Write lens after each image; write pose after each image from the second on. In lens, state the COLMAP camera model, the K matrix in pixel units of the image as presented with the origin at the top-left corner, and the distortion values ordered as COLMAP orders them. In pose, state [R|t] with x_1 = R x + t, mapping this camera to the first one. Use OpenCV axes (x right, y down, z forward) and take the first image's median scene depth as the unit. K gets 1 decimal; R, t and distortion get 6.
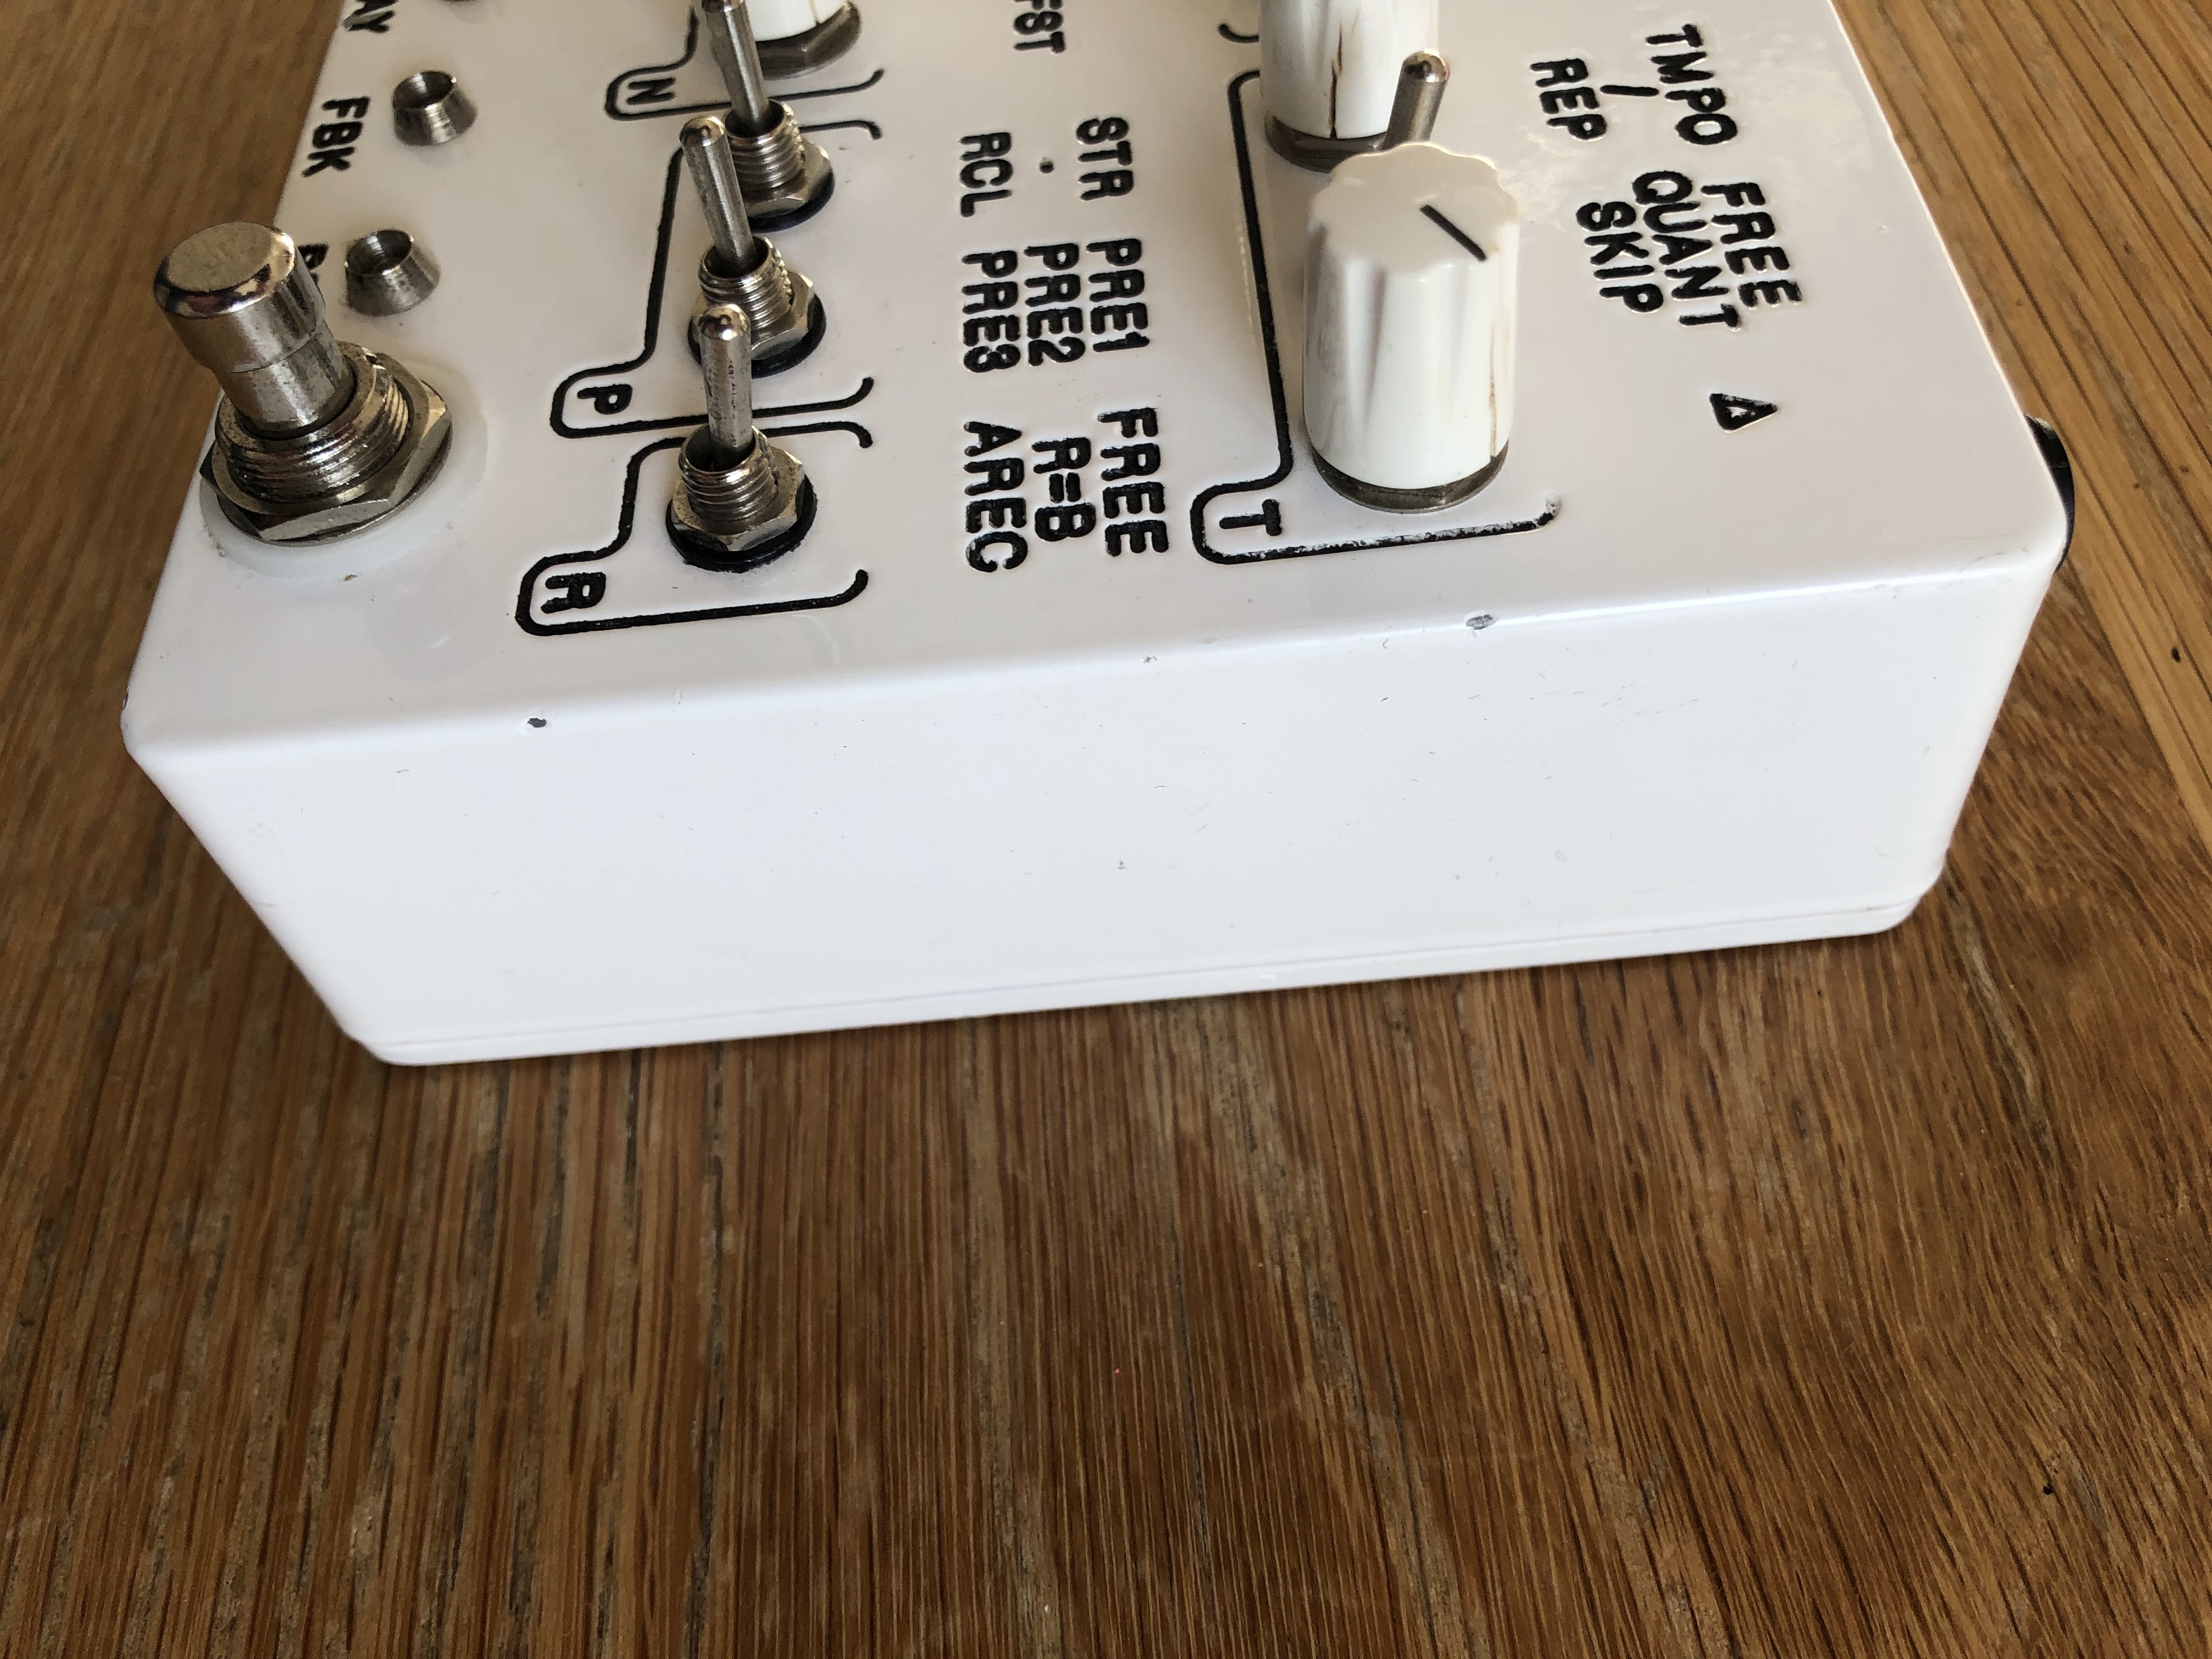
lens RADIAL K [[1855.1, 0, 1106.0], [0, 1855.1, 829.5], [0, 0, 1]] dist [-0.009932, -0.005203]
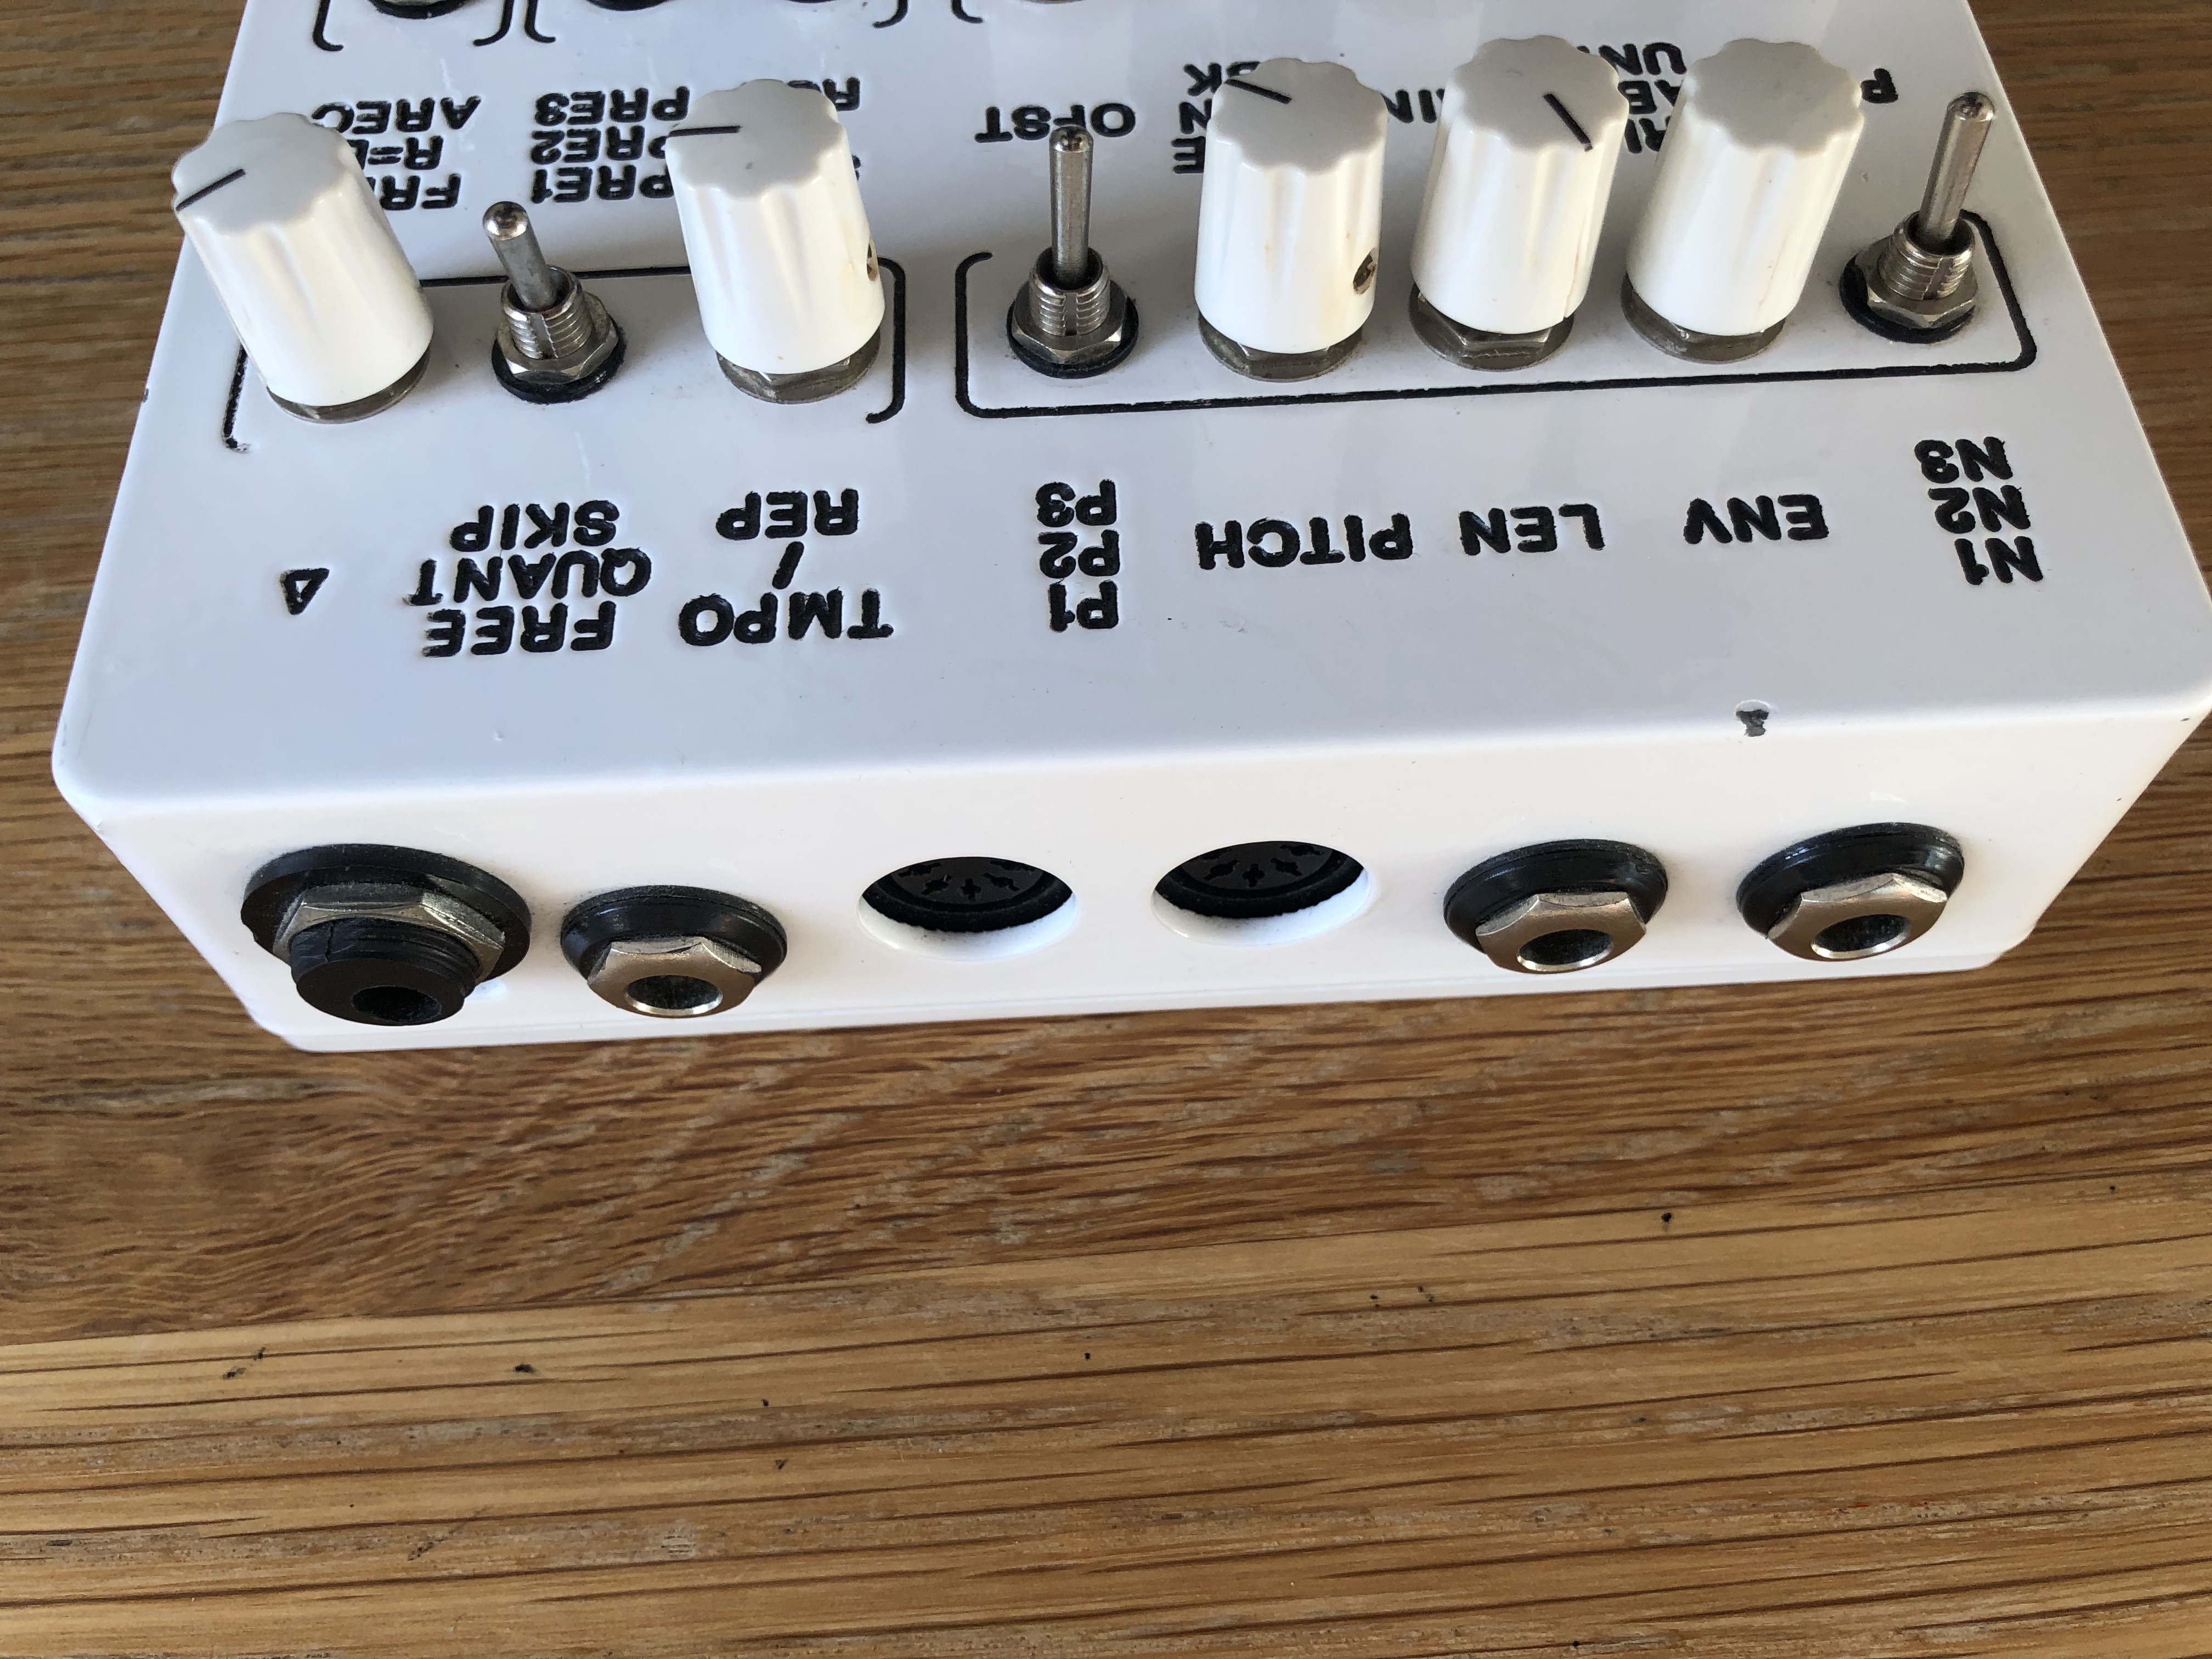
lens RADIAL K [[1820.4, 0, 1101.6], [0, 1820.4, 830.5], [0, 0, 1]] dist [-0.013706, 0.001501]
pose [[0.001097, 0.922848, -0.385164, 0.819769], [-0.823257, 0.219479, 0.523524, -1.057445], [0.567668, 0.316514, 0.759981, 0.457562]]
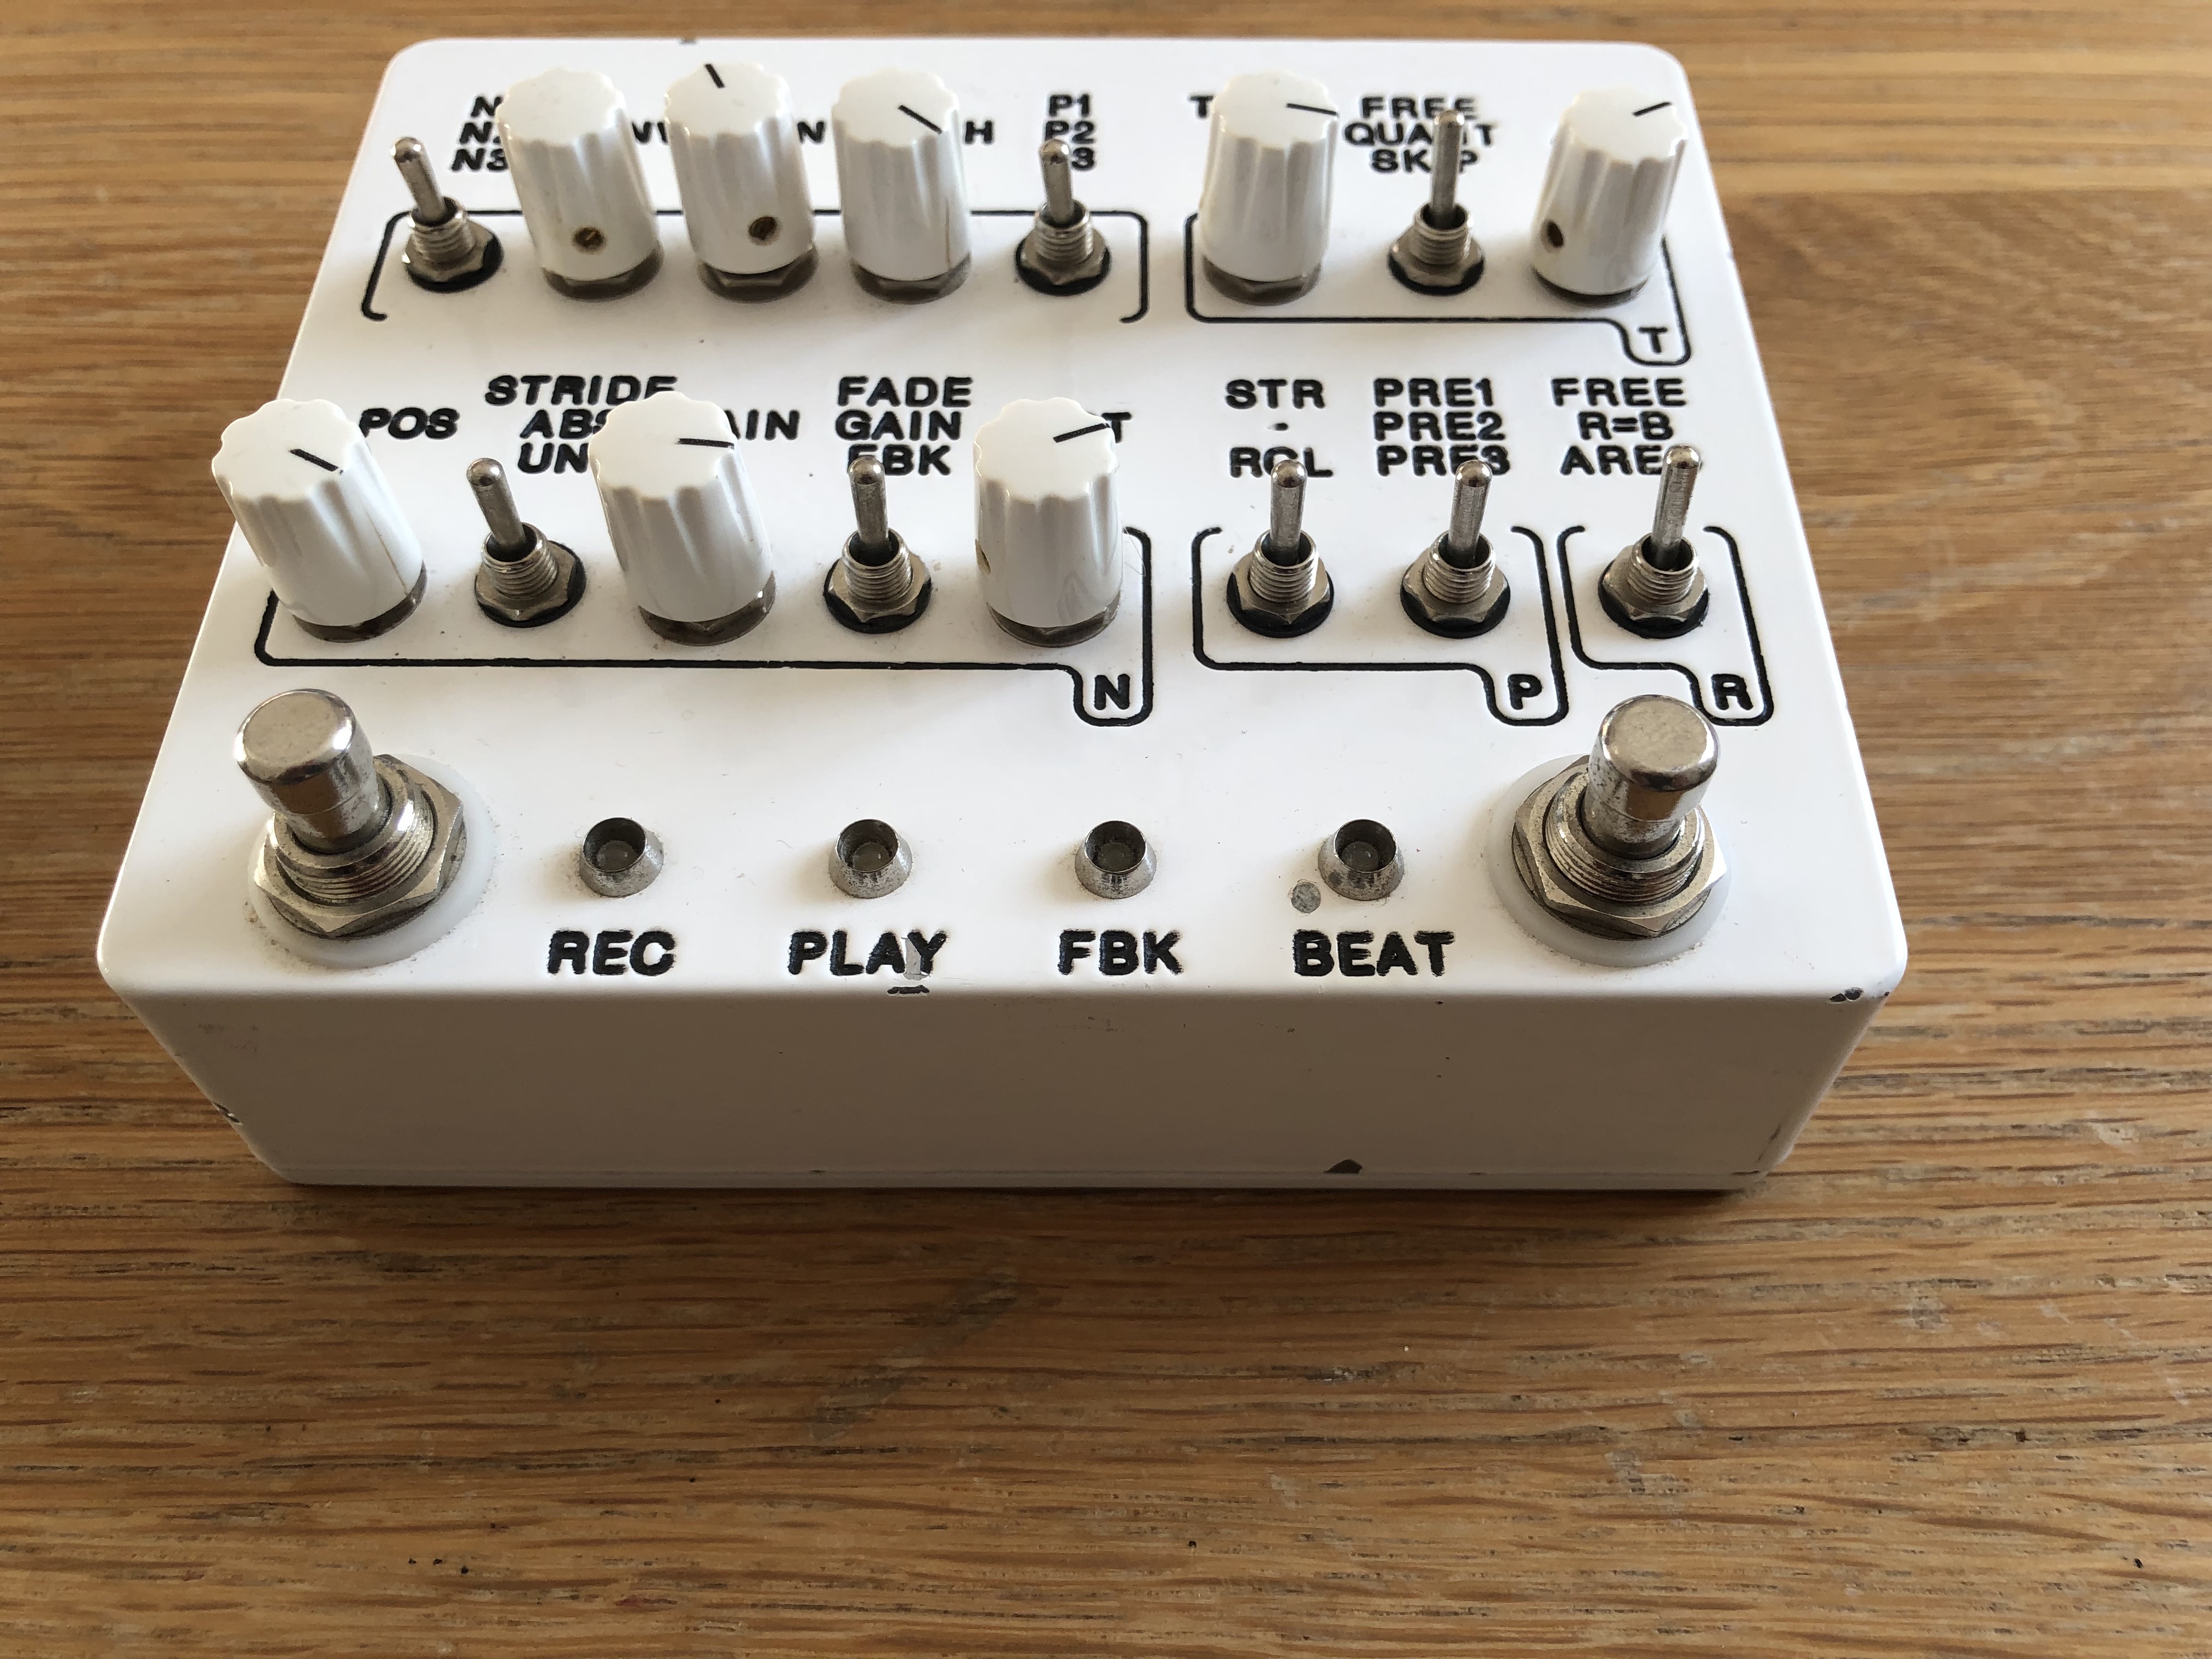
lens RADIAL K [[1823.5, 0, 1112.9], [0, 1823.5, 838.4], [0, 0, 1]] dist [-0.000306, -0.000565]
pose [[0.052086, -0.792346, 0.607845, -1.131001], [0.825967, 0.376296, 0.419737, -0.957388], [-0.561306, 0.480198, 0.674051, 0.375038]]
